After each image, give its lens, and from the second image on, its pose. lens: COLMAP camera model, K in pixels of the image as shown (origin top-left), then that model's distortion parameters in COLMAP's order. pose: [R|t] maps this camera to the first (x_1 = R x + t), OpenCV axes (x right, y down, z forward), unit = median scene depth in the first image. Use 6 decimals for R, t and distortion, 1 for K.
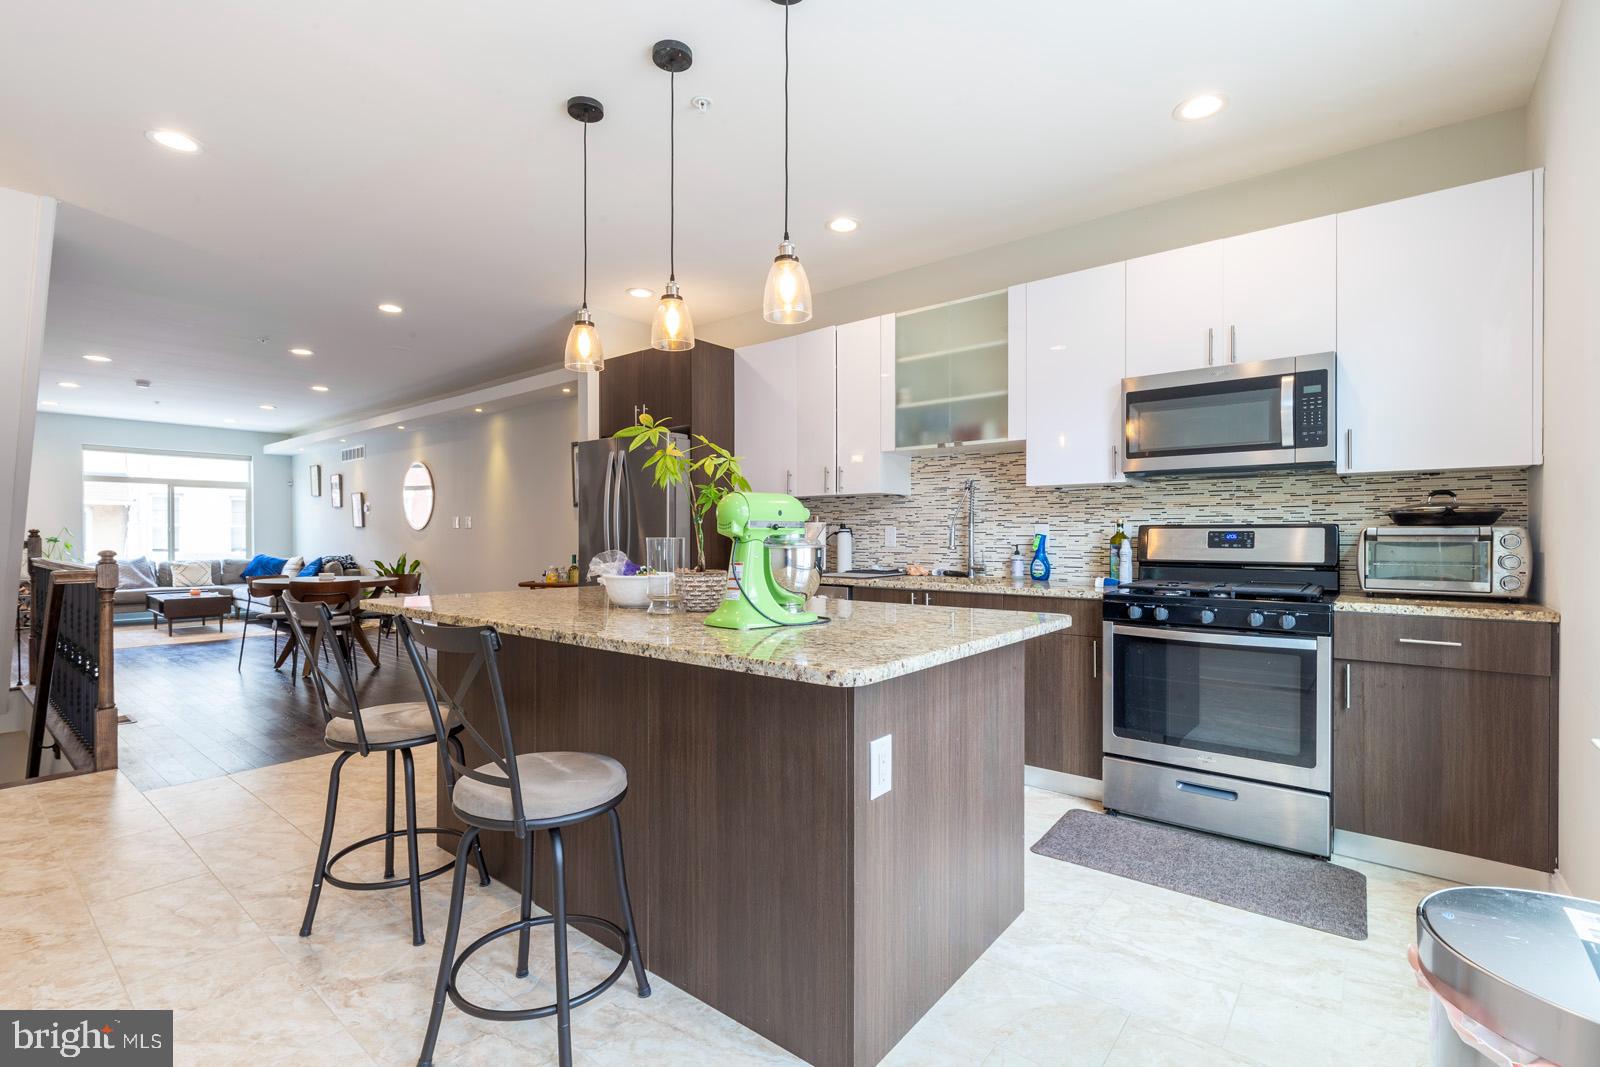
lens RADIAL K [[714.7, 0, 800.0], [0, 714.7, 533.5], [0, 0, 1]] dist [-0.003624, -0.000513]
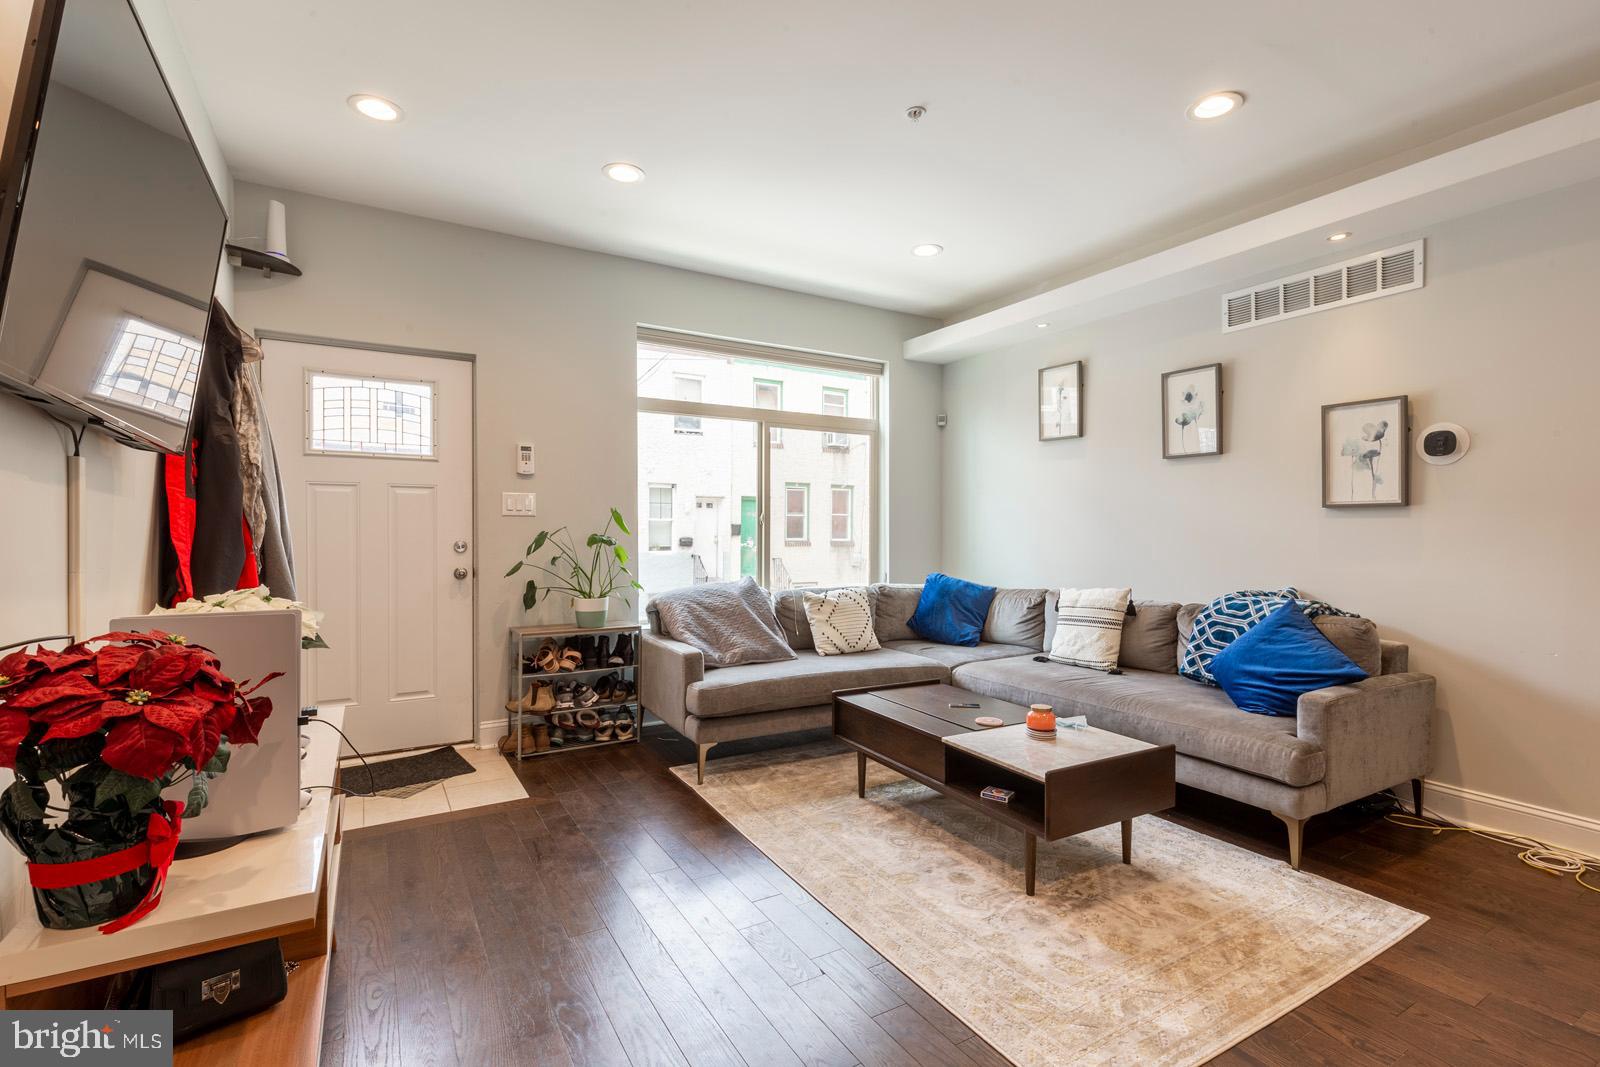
lens RADIAL K [[728.1, 0, 800.0], [0, 728.1, 533.5], [0, 0, 1]] dist [0.001125, 0.000212]
pose [[0.937532, 0.005849, -0.347850, -0.748091], [-0.003179, 0.999961, 0.008246, 0.001043], [0.347885, -0.006625, 0.937514, 0.601158]]
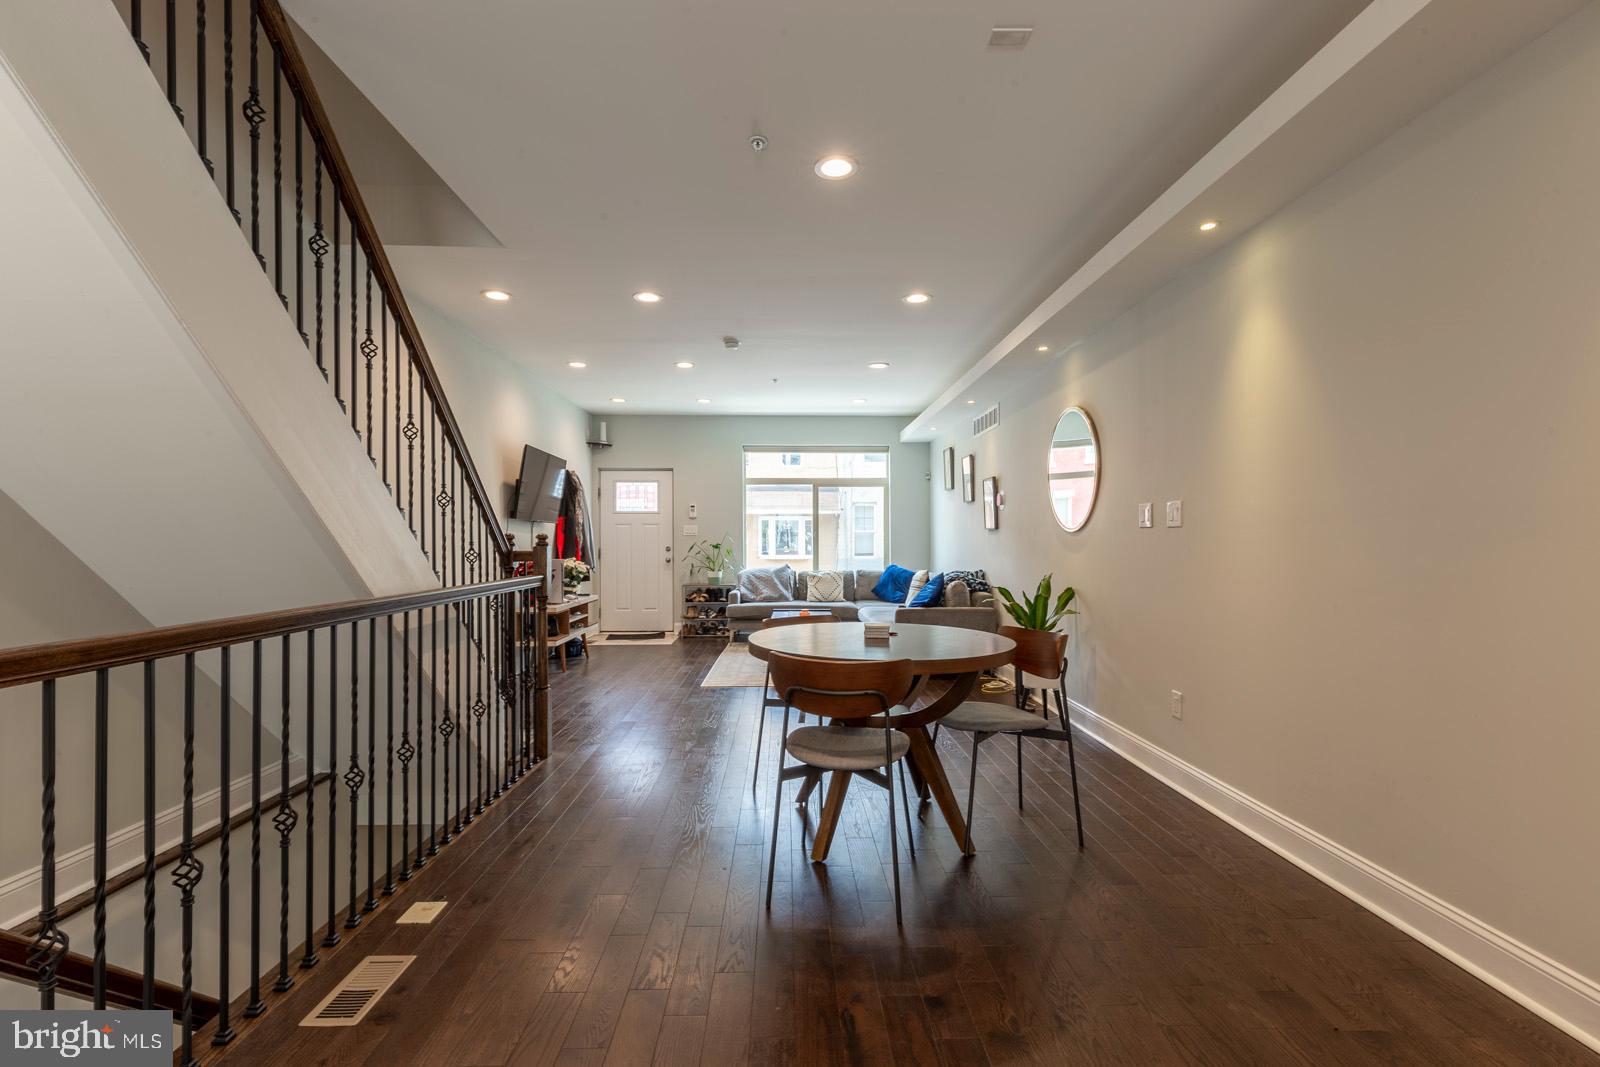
lens RADIAL K [[738.3, 0, 794.9], [0, 738.3, 540.1], [0, 0, 1]] dist [0.000166, -0.000417]
pose [[0.649308, -0.001038, -0.760525, -0.209811], [0.003183, 0.999994, 0.001353, -0.000226], [0.760519, -0.003300, 0.649308, 0.407351]]
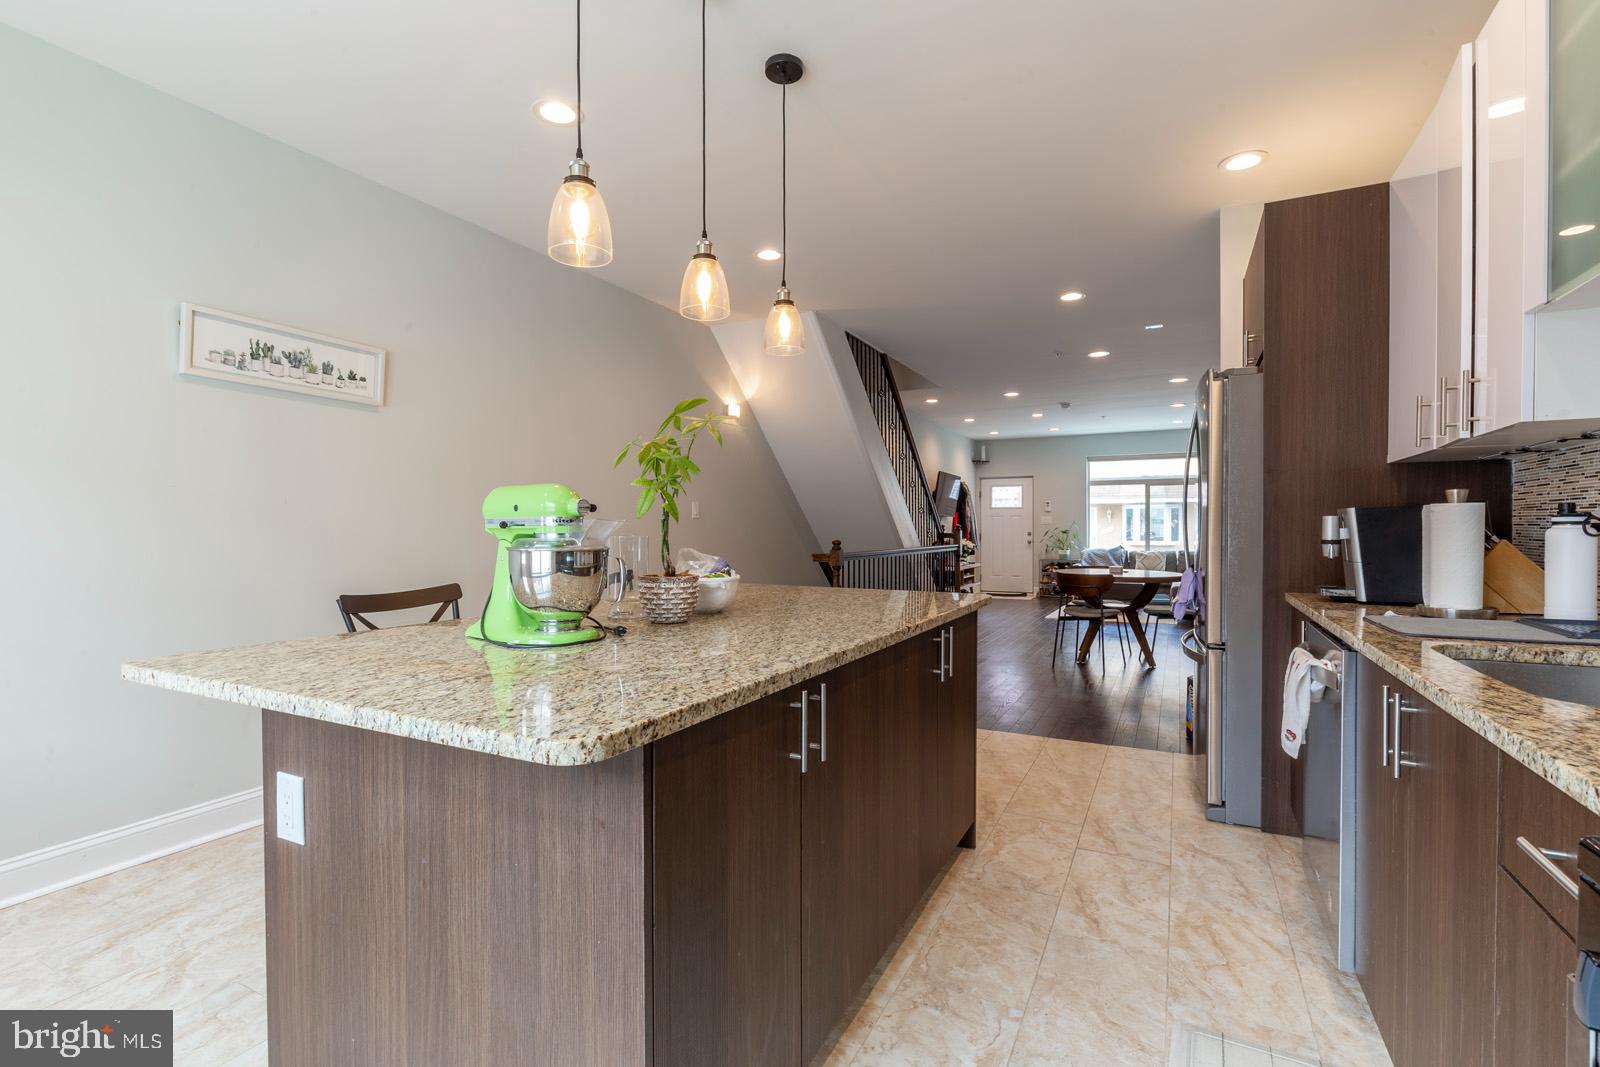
lens RADIAL K [[728.1, 0, 800.0], [0, 728.1, 533.5], [0, 0, 1]] dist [0.001125, 0.000212]
pose [[0.215186, 0.007250, -0.976546, 0.160218], [0.003887, 0.999958, 0.008280, -0.000742], [0.976565, -0.005577, 0.215149, 0.211228]]
